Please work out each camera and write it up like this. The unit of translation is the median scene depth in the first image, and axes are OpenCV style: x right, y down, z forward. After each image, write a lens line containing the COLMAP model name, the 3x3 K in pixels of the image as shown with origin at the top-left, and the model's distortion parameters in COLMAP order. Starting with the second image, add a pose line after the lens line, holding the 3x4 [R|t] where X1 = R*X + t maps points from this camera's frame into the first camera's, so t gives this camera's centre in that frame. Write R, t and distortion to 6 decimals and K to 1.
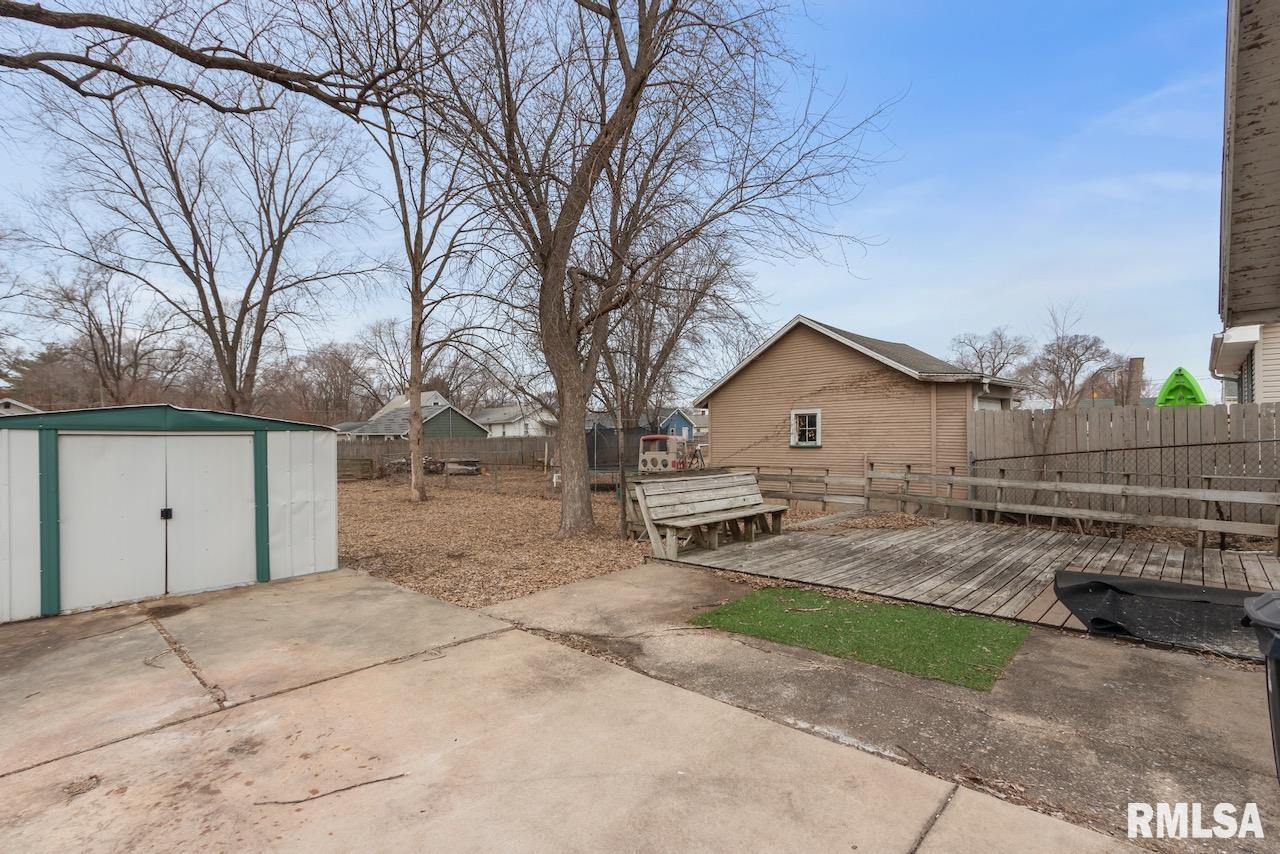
lens RADIAL K [[590.2, 0, 615.4], [0, 590.2, 441.0], [0, 0, 1]] dist [0.009312, -0.002860]
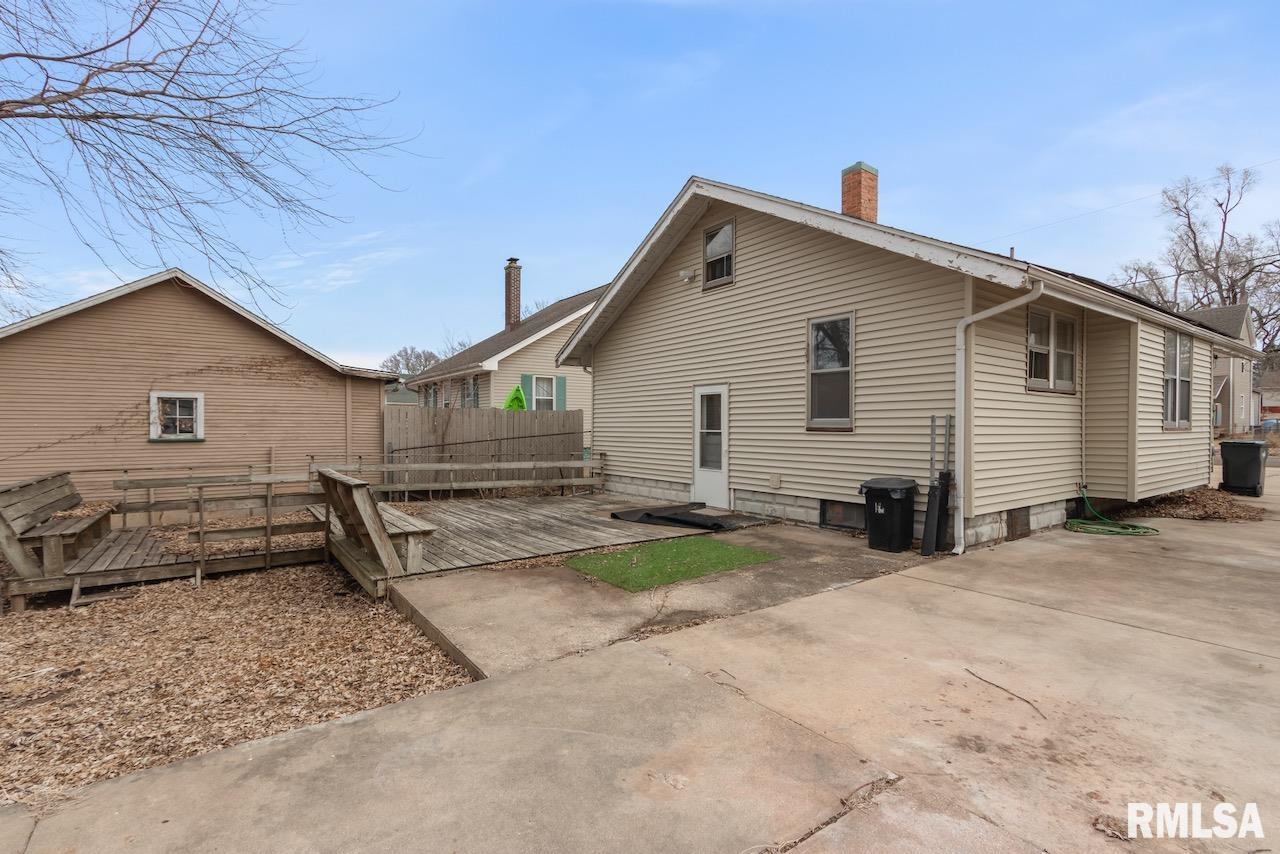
lens RADIAL K [[590.2, 0, 635.1], [0, 590.2, 432.9], [0, 0, 1]] dist [0.009312, -0.002860]
pose [[0.178659, 0.001838, 0.983909, -1.093430], [0.002306, 0.999995, -0.002287, 0.010841], [-0.983908, 0.002678, 0.178654, 0.896029]]
